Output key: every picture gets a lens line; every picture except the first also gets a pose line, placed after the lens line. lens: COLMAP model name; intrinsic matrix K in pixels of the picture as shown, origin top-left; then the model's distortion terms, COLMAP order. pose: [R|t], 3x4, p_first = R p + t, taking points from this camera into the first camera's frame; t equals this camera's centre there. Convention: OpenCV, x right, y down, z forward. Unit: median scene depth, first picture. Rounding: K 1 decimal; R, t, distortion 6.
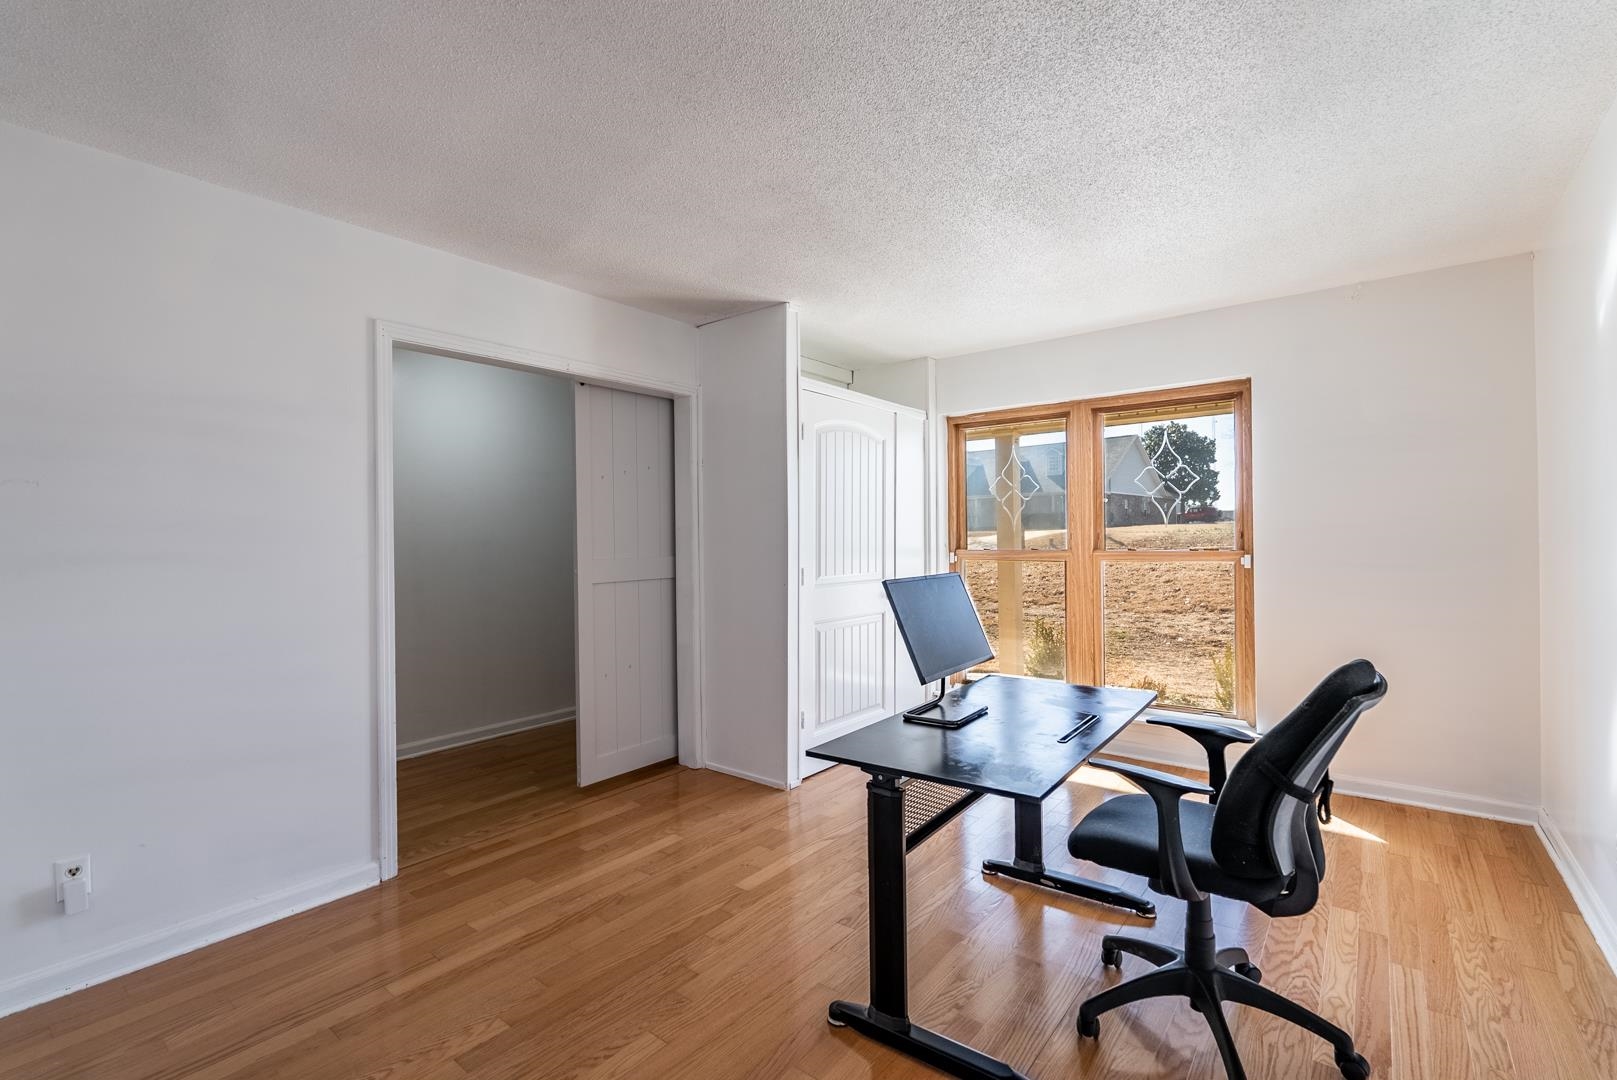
lens RADIAL K [[720.8, 0, 811.8], [0, 720.8, 535.3], [0, 0, 1]] dist [0.000495, 0.000159]
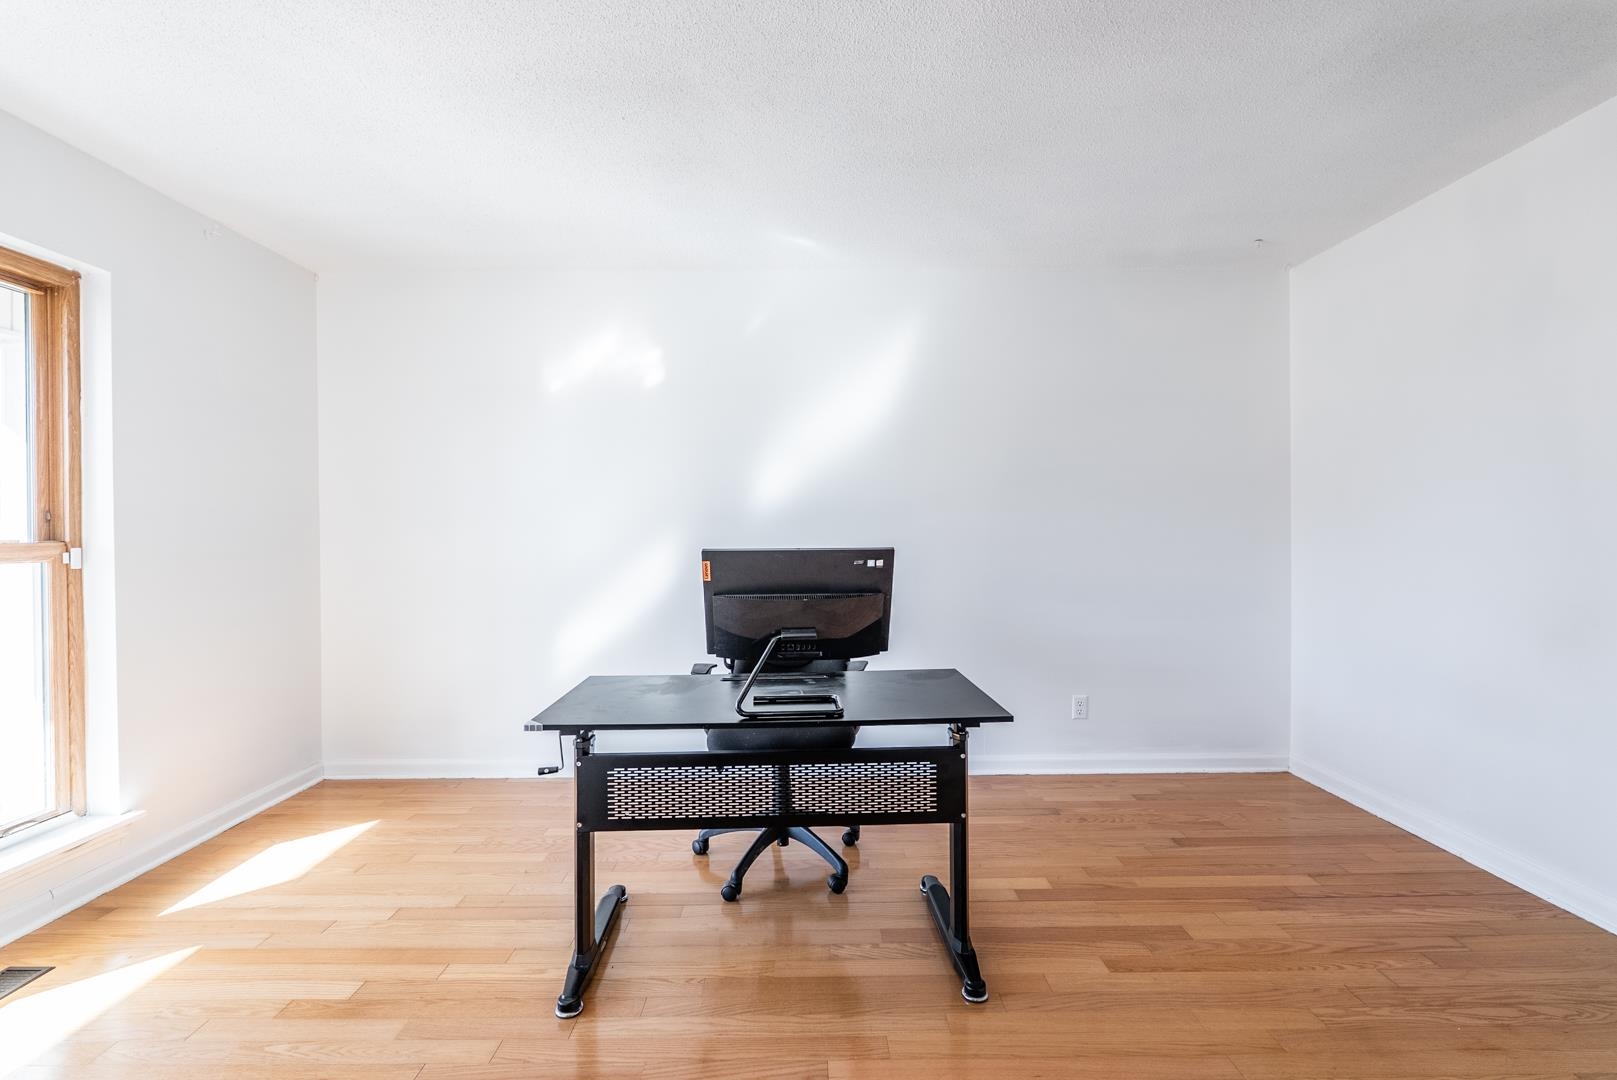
lens RADIAL K [[720.8, 0, 811.8], [0, 720.8, 535.3], [0, 0, 1]] dist [0.000495, 0.000159]
pose [[-0.620589, 0.005048, 0.784120, -0.375007], [0.007305, 0.999973, -0.000656, 0.025727], [-0.784102, 0.005321, -0.620609, 1.118571]]
